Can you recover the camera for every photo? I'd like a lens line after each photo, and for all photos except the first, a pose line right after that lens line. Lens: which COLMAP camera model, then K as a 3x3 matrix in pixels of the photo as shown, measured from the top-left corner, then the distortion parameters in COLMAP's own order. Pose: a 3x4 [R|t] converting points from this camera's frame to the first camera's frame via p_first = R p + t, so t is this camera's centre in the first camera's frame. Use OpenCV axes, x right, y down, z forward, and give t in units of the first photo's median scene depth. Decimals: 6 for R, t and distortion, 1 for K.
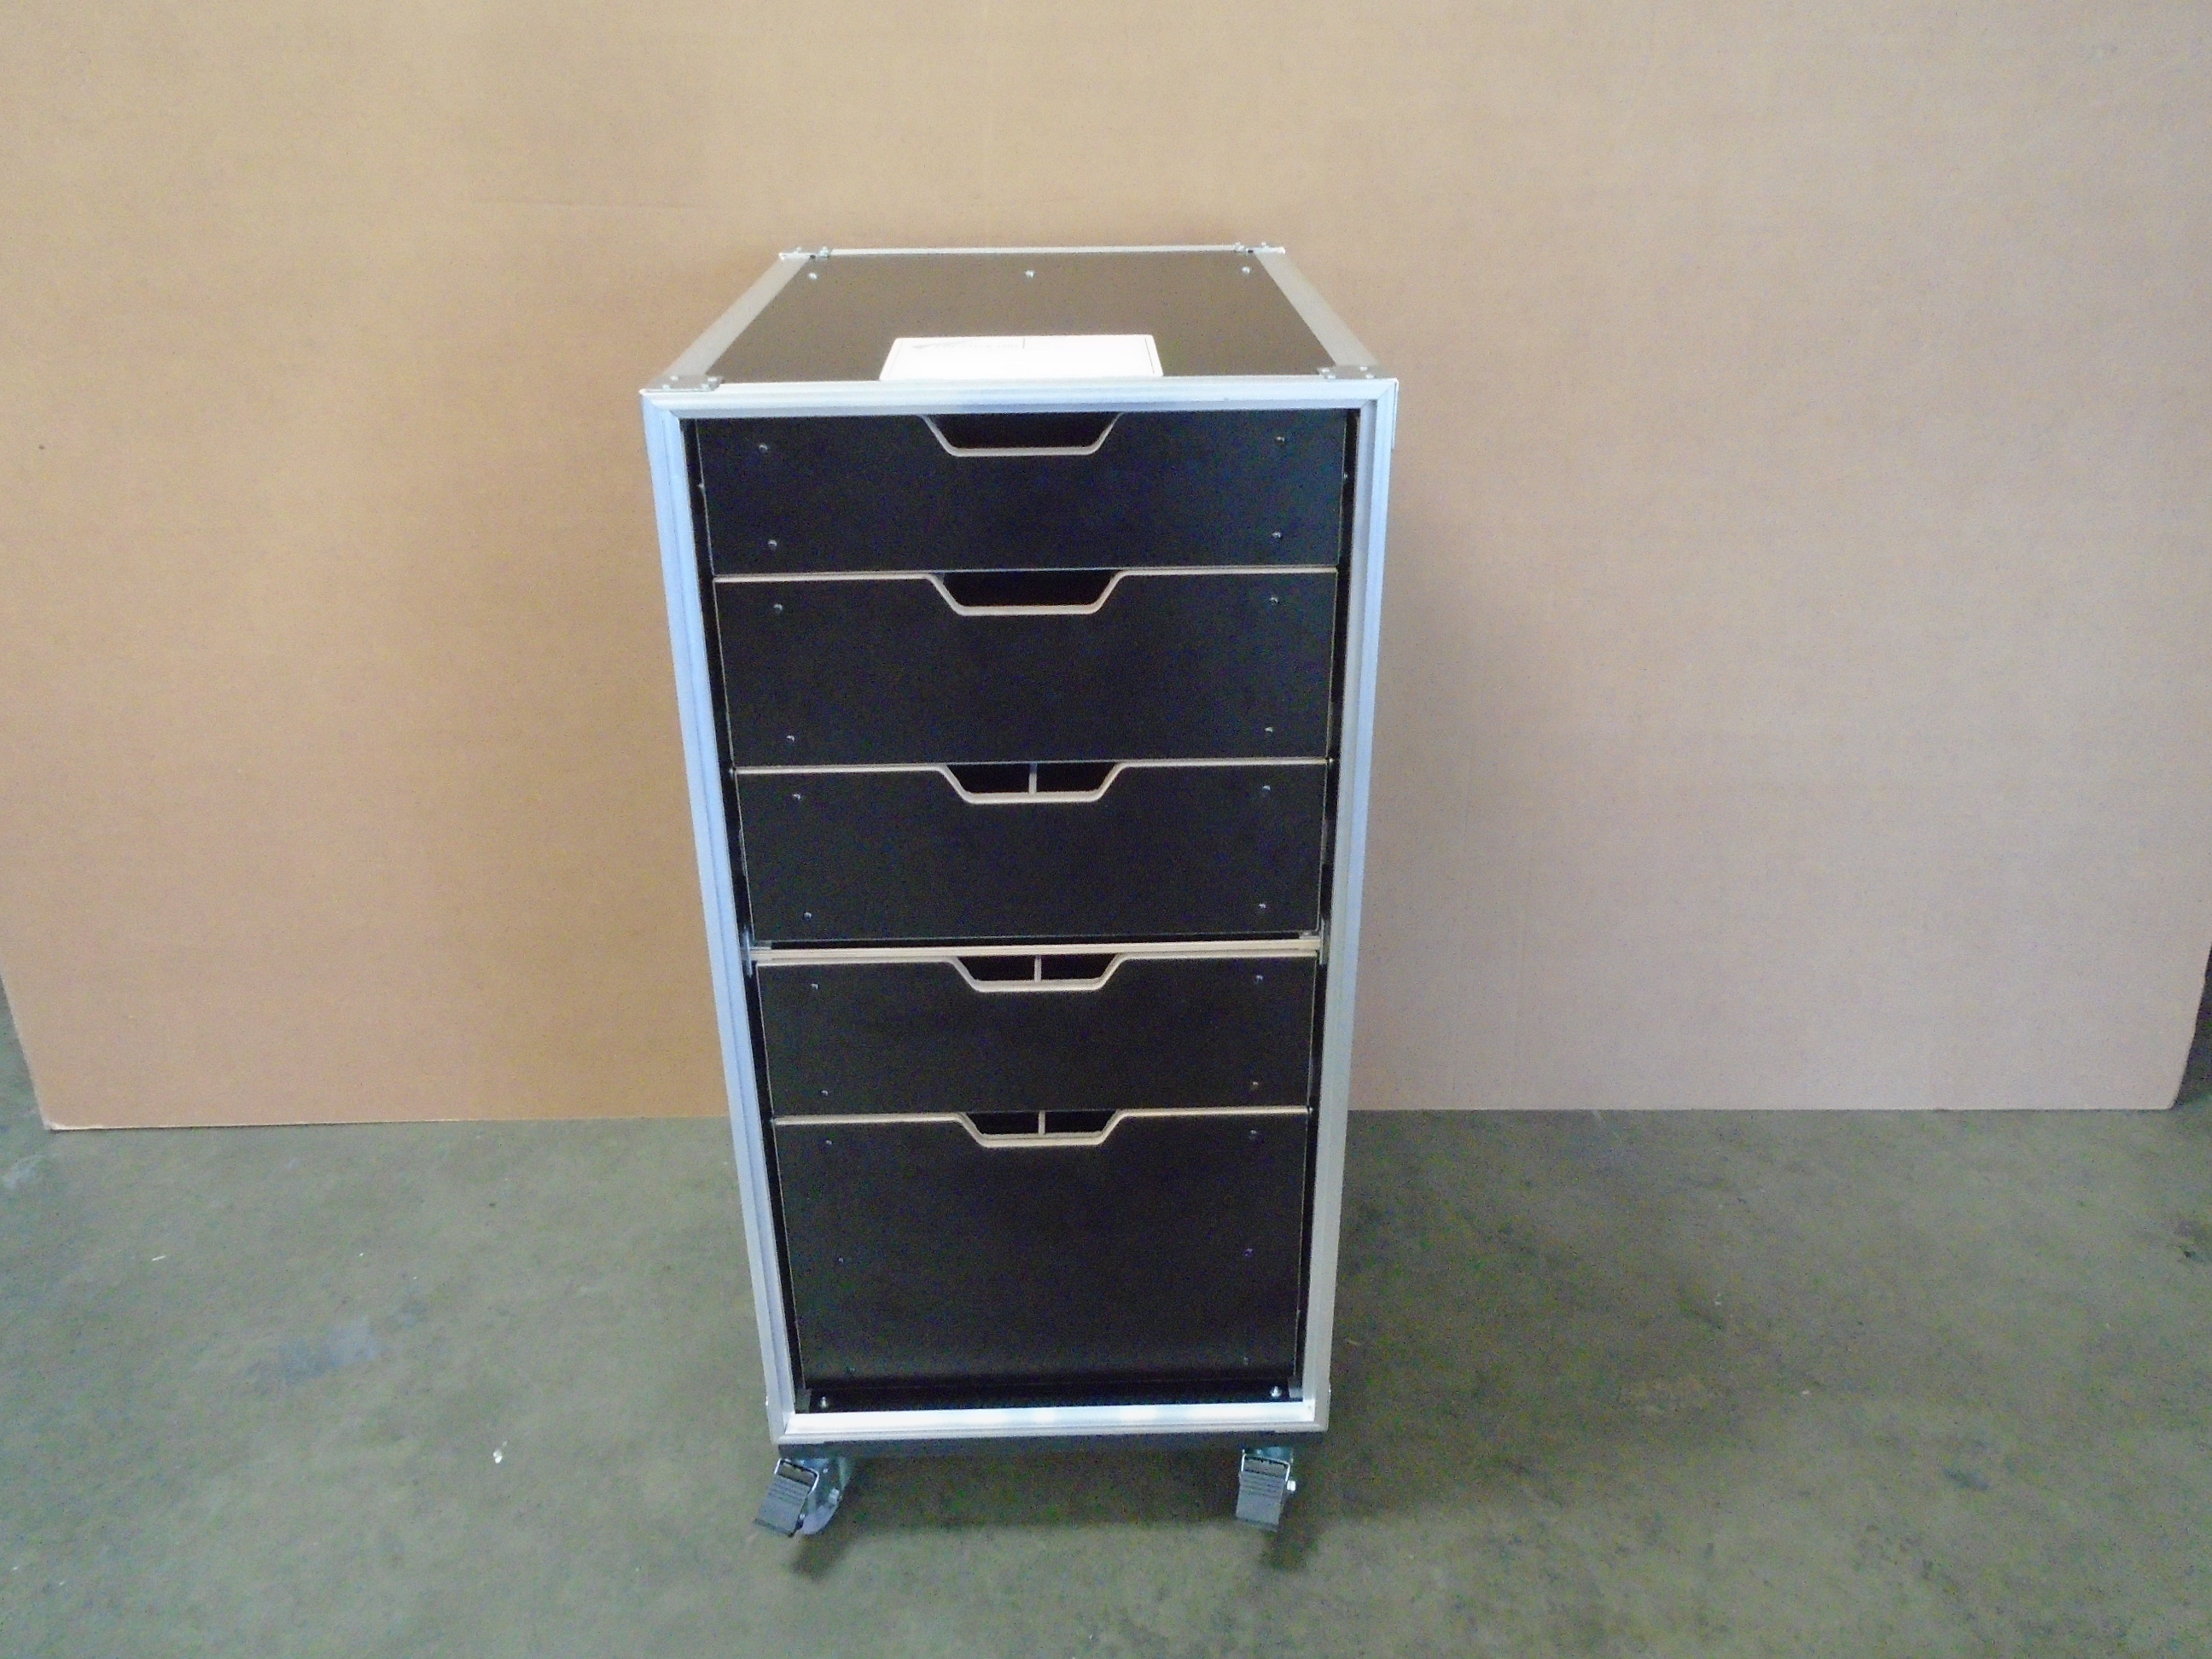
lens RADIAL K [[1754.8, 0, 1100.3], [0, 1754.8, 802.1], [0, 0, 1]] dist [-0.000282, -0.006298]
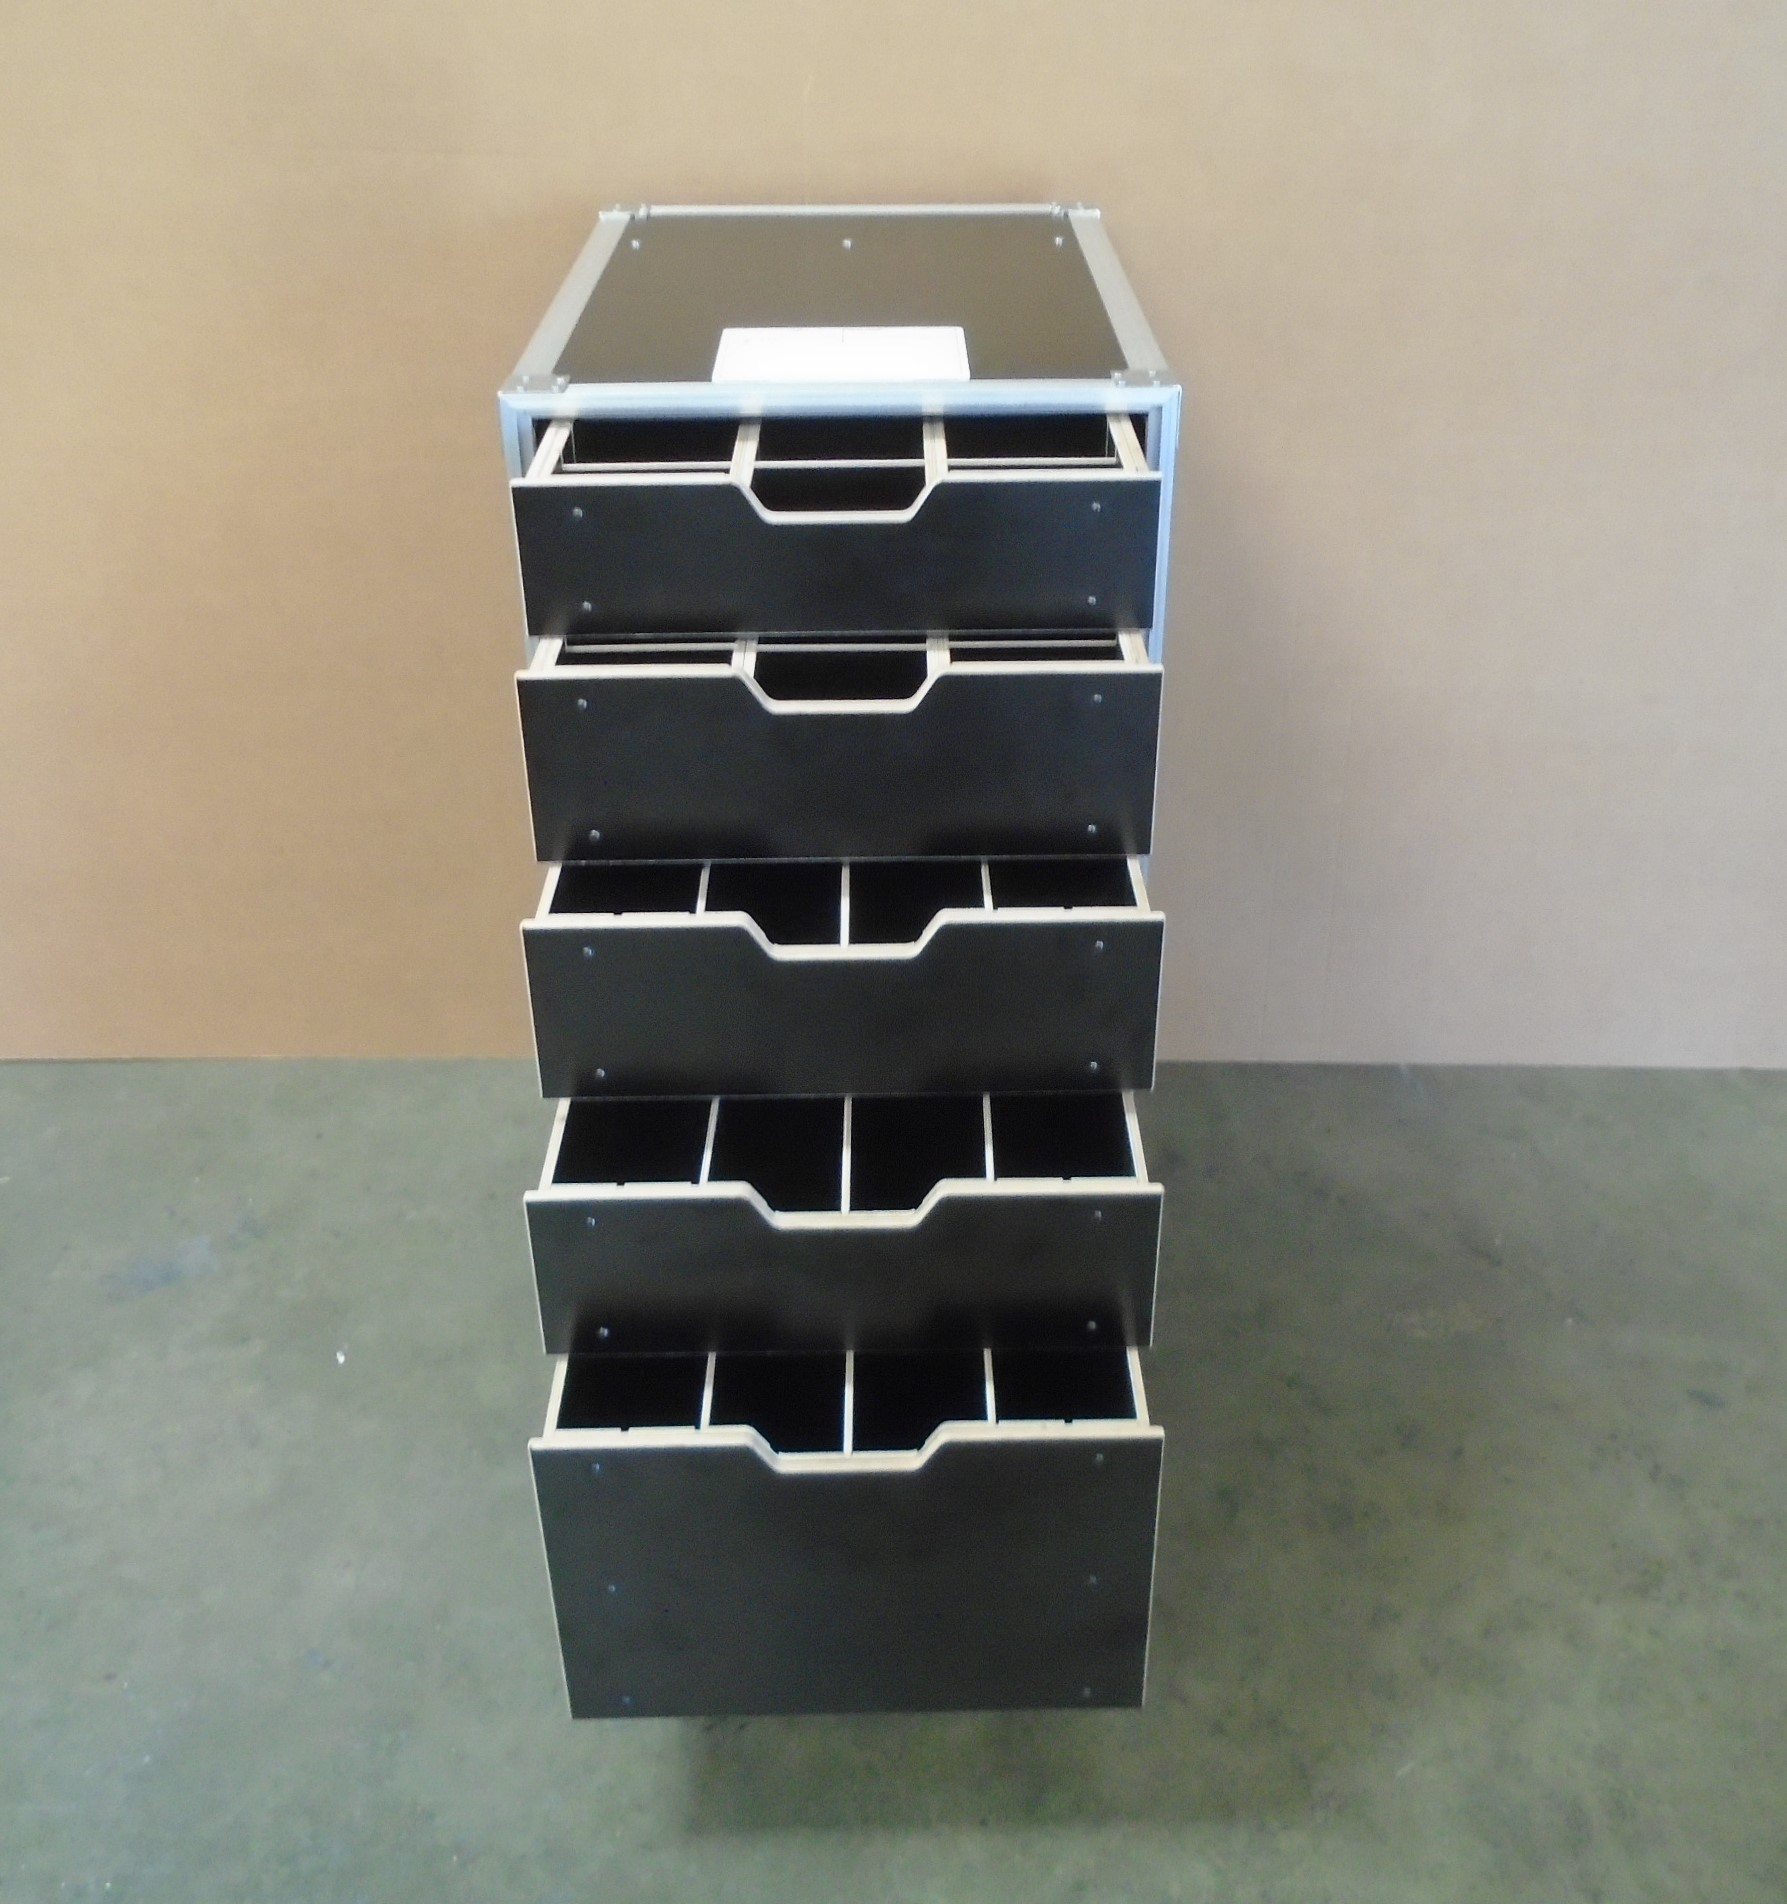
lens RADIAL K [[2088.9, 0, 920.5], [0, 2088.9, 923.6], [0, 0, 1]] dist [-0.003094, 0.000000]
pose [[0.999832, 0.015154, -0.010299, 0.019979], [-0.014190, 0.996020, 0.087997, -0.008647], [0.011591, -0.087836, 0.996067, -0.243966]]
